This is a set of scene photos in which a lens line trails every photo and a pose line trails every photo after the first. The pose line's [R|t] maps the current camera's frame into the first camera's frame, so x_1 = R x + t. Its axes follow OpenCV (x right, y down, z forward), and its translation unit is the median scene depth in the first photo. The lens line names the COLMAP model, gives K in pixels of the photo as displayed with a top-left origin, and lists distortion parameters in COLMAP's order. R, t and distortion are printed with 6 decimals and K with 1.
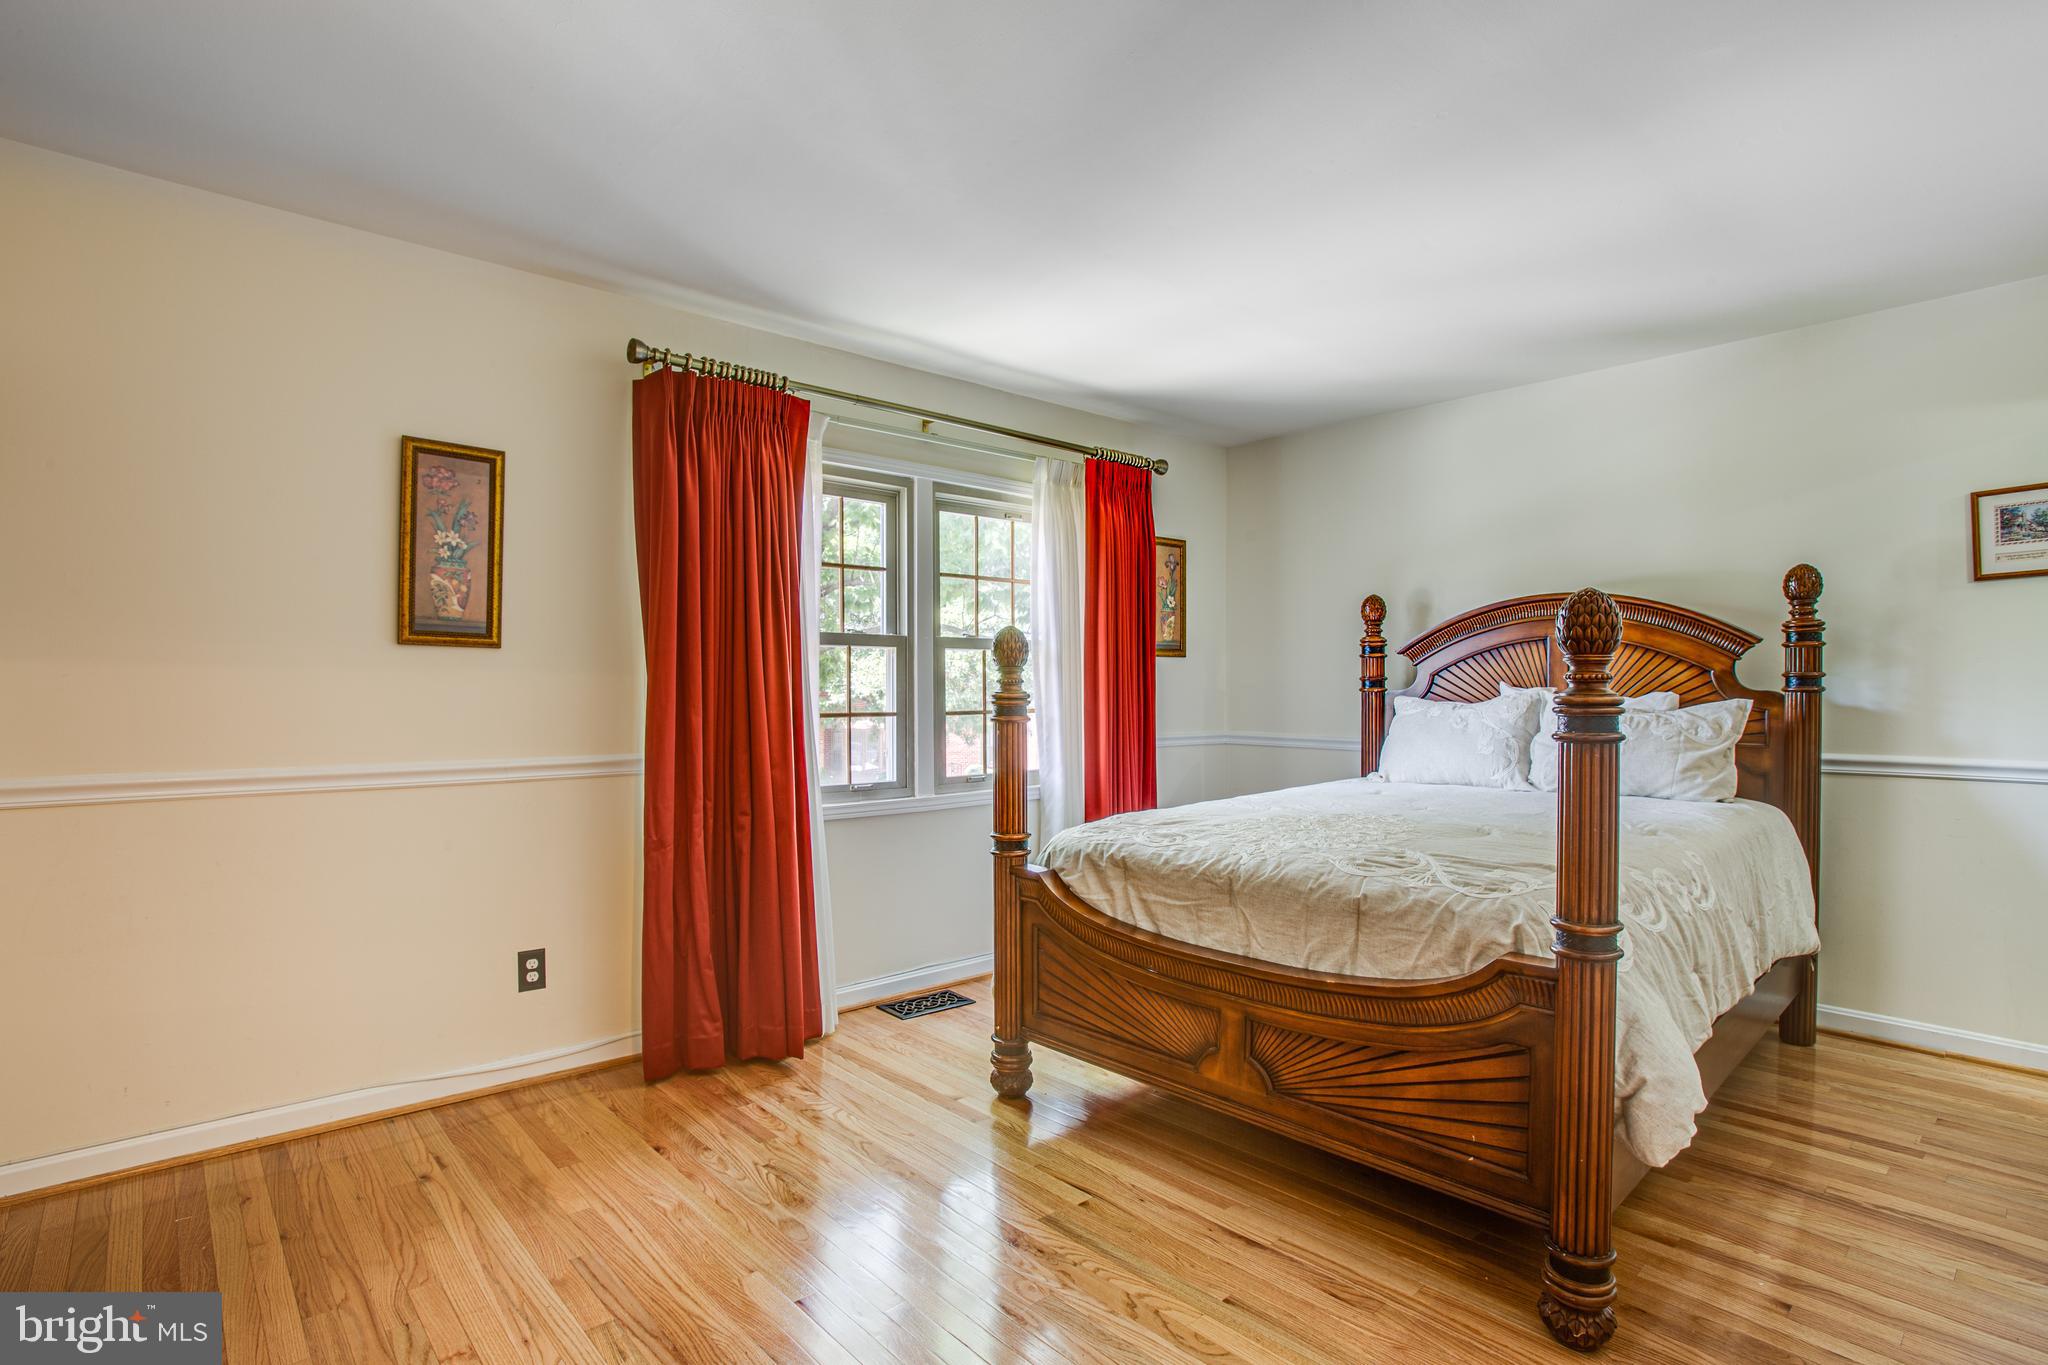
lens RADIAL K [[1020.0, 0, 1023.5], [0, 1020.0, 707.0], [0, 0, 1]] dist [-0.088435, 0.059319]
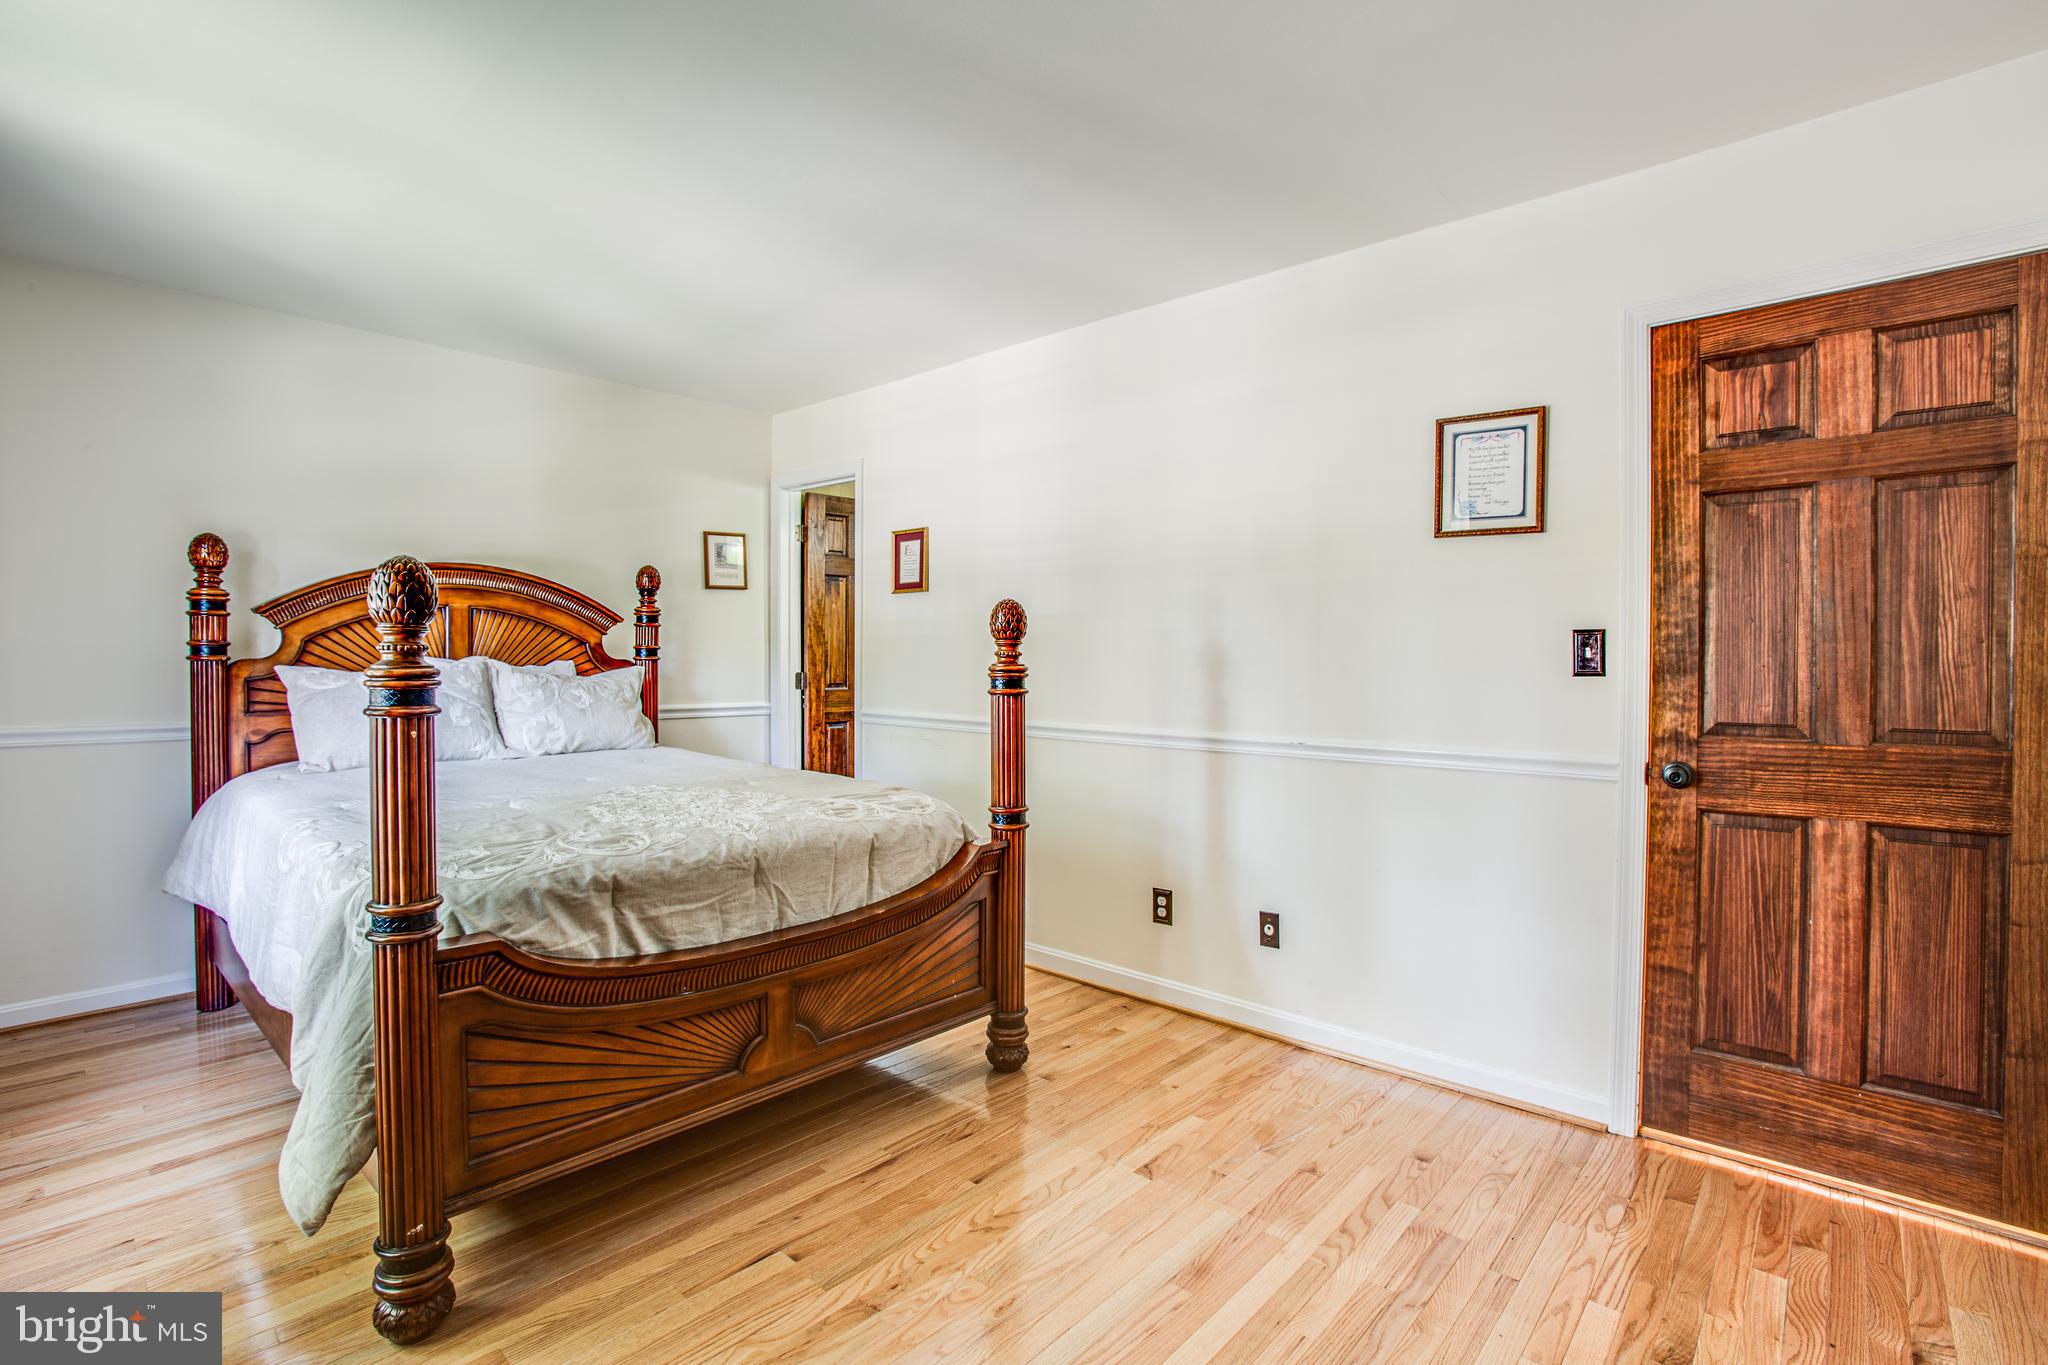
lens RADIAL K [[942.7, 0, 1024.0], [0, 942.7, 682.5], [0, 0, 1]] dist [-0.065774, -0.000052]
pose [[-0.101220, -0.023878, 0.994577, -0.641010], [0.011226, 0.999621, 0.025142, -0.014419], [-0.994801, 0.013710, -0.100914, 0.766635]]
